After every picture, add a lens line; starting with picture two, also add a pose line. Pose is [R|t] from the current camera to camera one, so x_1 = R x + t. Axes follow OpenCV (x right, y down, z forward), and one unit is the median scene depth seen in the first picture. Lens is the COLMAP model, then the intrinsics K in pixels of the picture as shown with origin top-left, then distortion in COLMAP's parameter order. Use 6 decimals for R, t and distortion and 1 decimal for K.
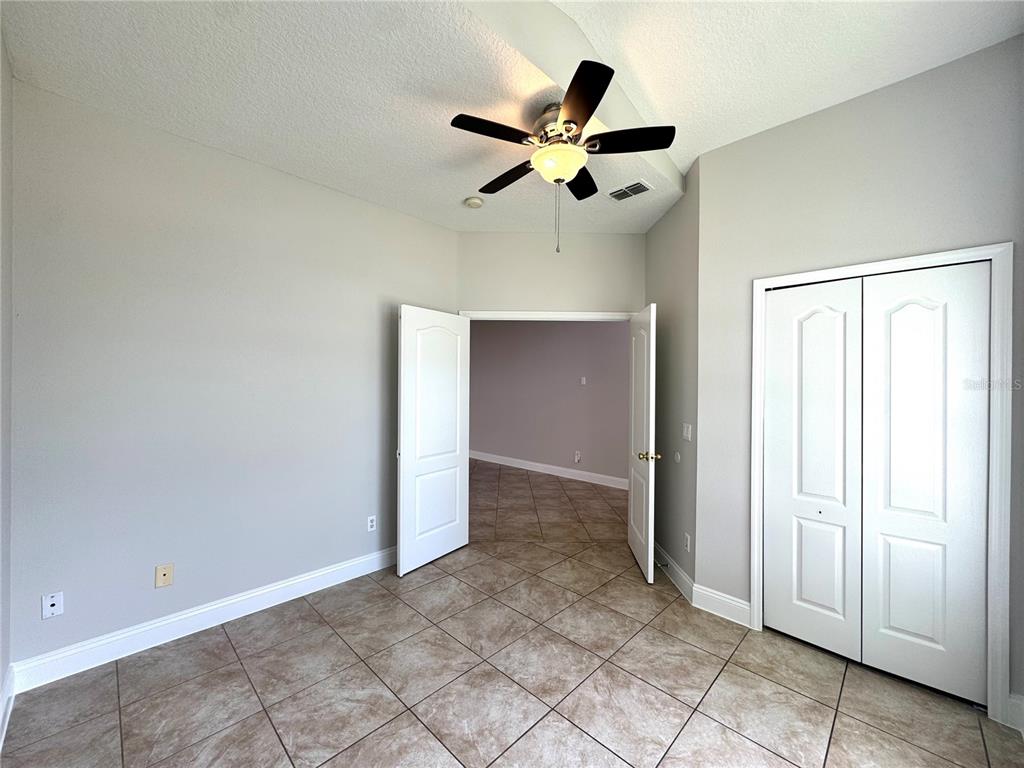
lens RADIAL K [[411.5, 0, 515.9], [0, 411.5, 383.6], [0, 0, 1]] dist [-0.001995, -0.000248]
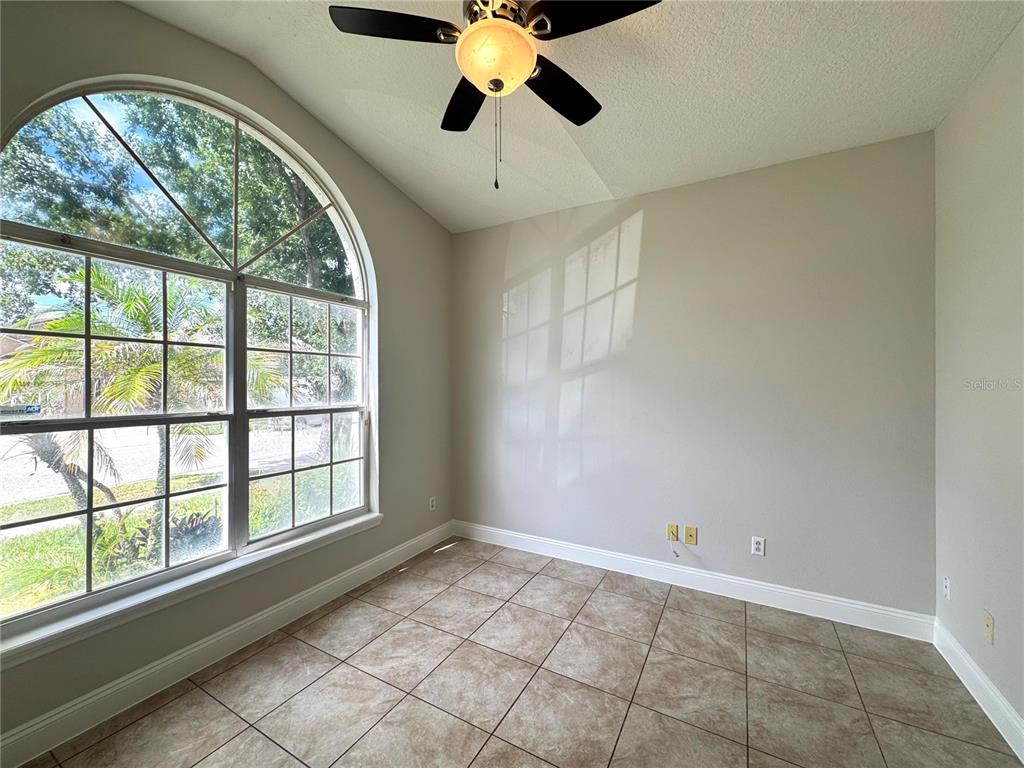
lens RADIAL K [[411.5, 0, 515.9], [0, 411.5, 383.6], [0, 0, 1]] dist [-0.001995, -0.000248]
pose [[-0.966548, -0.009065, -0.256326, 0.287860], [-0.007909, 0.999953, -0.005540, 0.016302], [0.256364, -0.003328, -0.966575, 1.959091]]
